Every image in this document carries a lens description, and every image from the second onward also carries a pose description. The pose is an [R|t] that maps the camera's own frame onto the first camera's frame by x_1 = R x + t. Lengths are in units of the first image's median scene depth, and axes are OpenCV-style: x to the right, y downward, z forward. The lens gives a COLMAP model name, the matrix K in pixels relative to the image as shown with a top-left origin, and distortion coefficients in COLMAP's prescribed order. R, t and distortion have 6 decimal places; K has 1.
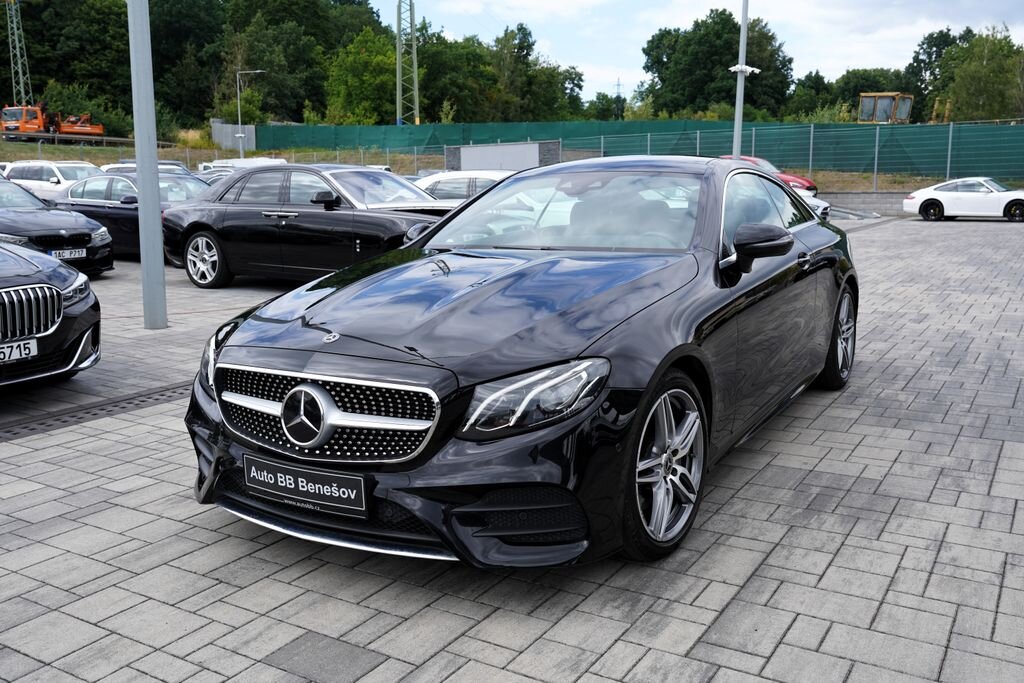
lens RADIAL K [[886.5, 0, 512.0], [0, 886.5, 341.5], [0, 0, 1]] dist [-0.045555, 0.128076]
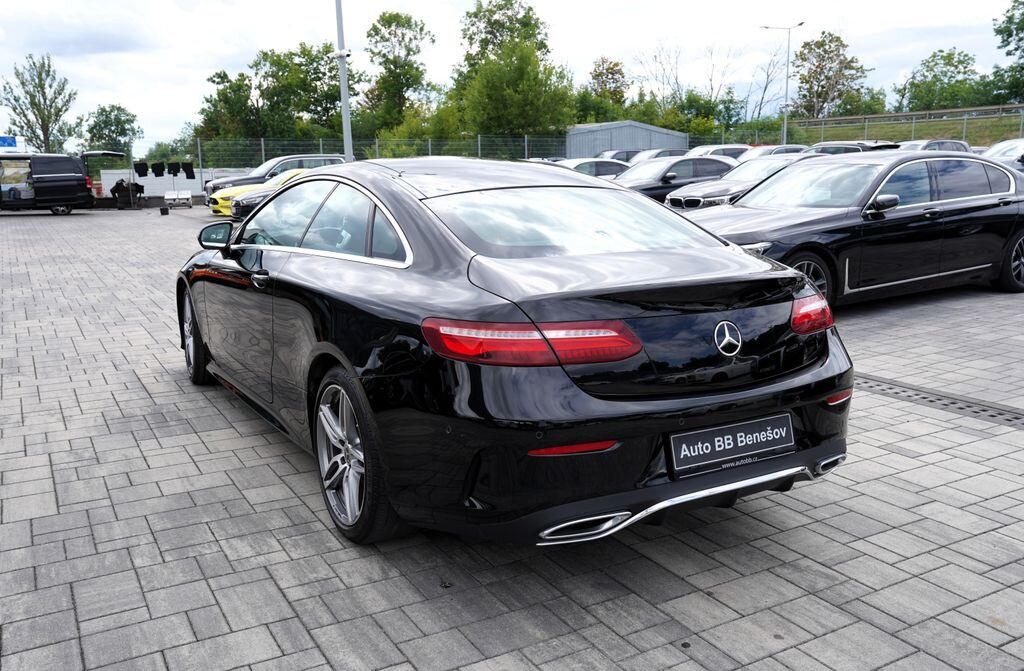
lens RADIAL K [[865.4, 0, 512.7], [0, 865.4, 350.0], [0, 0, 1]] dist [-0.063184, 0.130259]
pose [[-0.466292, 0.202140, -0.861227, 1.340470], [-0.136798, 0.945356, 0.295953, -0.434198], [0.873990, 0.255815, -0.413160, 2.190011]]
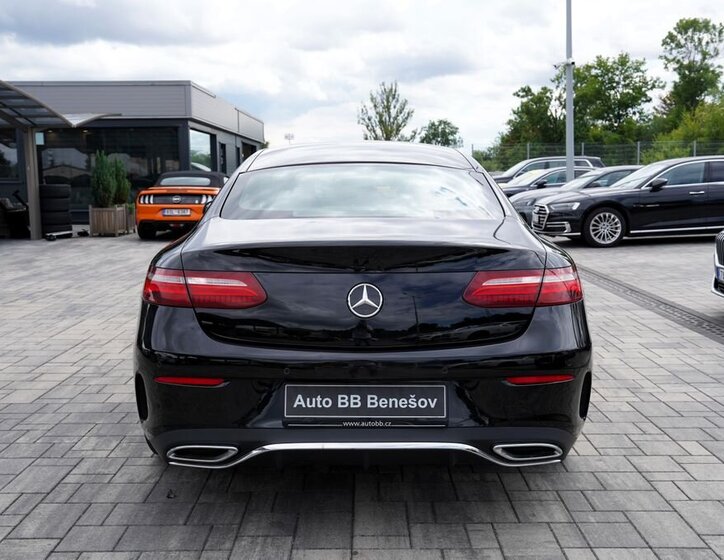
lens RADIAL K [[805.1, 0, 364.3], [0, 805.1, 293.2], [0, 0, 1]] dist [-0.000331, 0.066917]
pose [[-0.844402, 0.102104, -0.525889, 0.951408], [-0.067243, 0.953703, 0.293137, -0.465756], [0.531473, 0.282888, -0.798443, 2.647397]]
